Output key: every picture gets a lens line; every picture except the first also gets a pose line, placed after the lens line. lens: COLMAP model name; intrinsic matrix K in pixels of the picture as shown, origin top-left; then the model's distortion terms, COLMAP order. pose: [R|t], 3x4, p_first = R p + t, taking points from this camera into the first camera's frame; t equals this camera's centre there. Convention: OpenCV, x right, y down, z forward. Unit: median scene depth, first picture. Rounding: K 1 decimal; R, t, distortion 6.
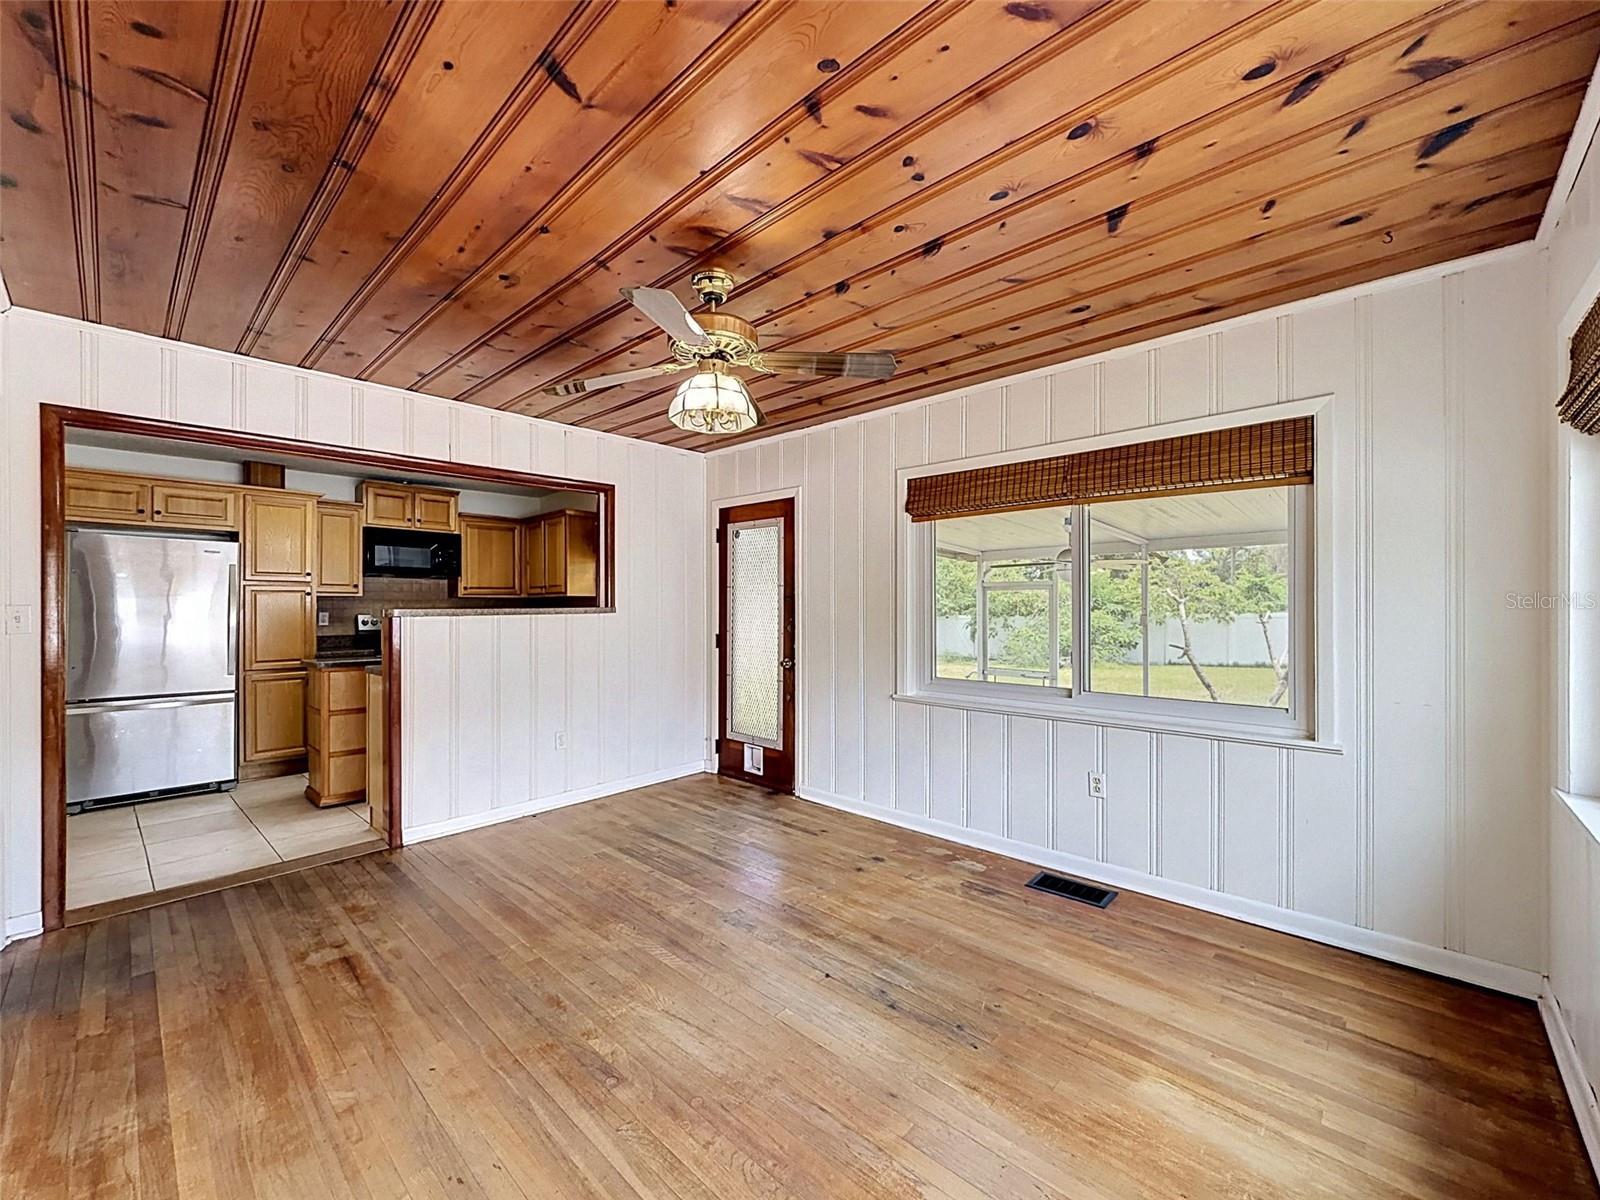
lens RADIAL K [[641.8, 0, 803.5], [0, 641.8, 604.1], [0, 0, 1]] dist [-0.002410, -0.000641]
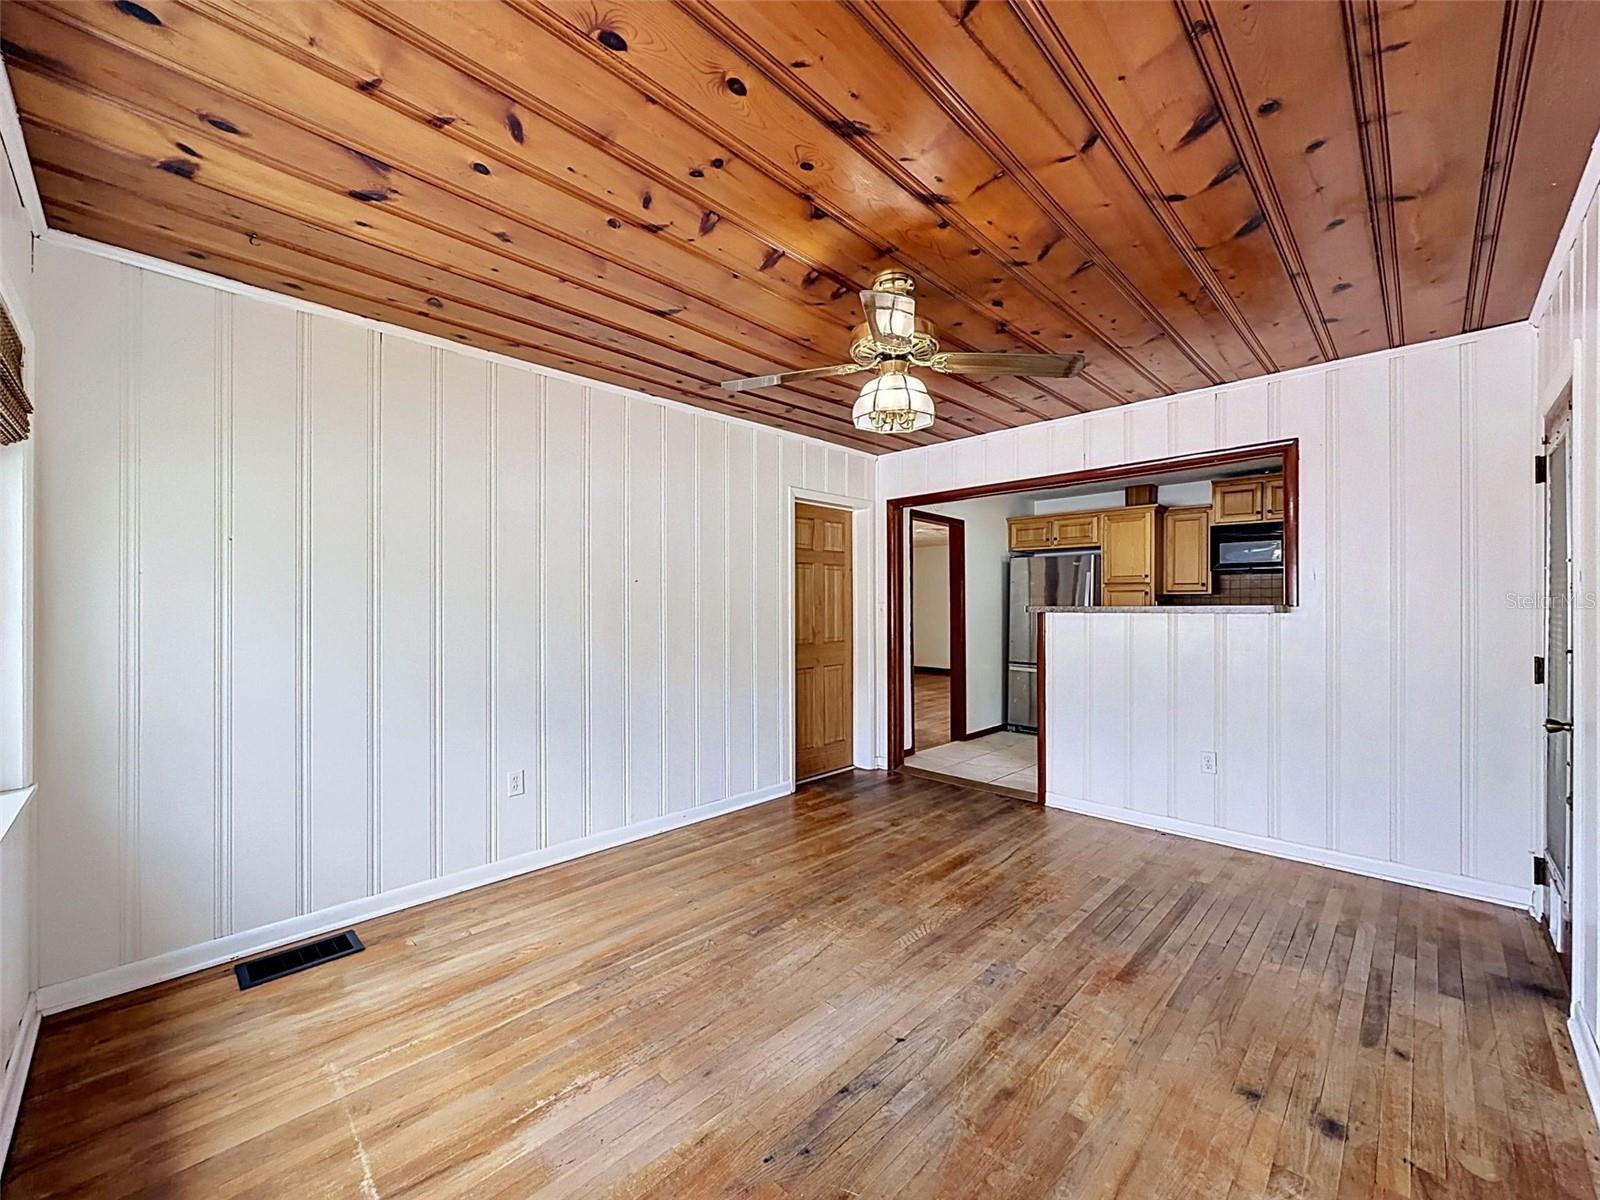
lens RADIAL K [[641.8, 0, 796.8], [0, 641.8, 600.2], [0, 0, 1]] dist [-0.002410, -0.000641]
pose [[-0.034941, -0.005127, -0.999376, 0.549780], [0.000903, 0.999986, -0.005162, 0.003004], [0.999389, -0.001083, -0.034936, 0.553037]]
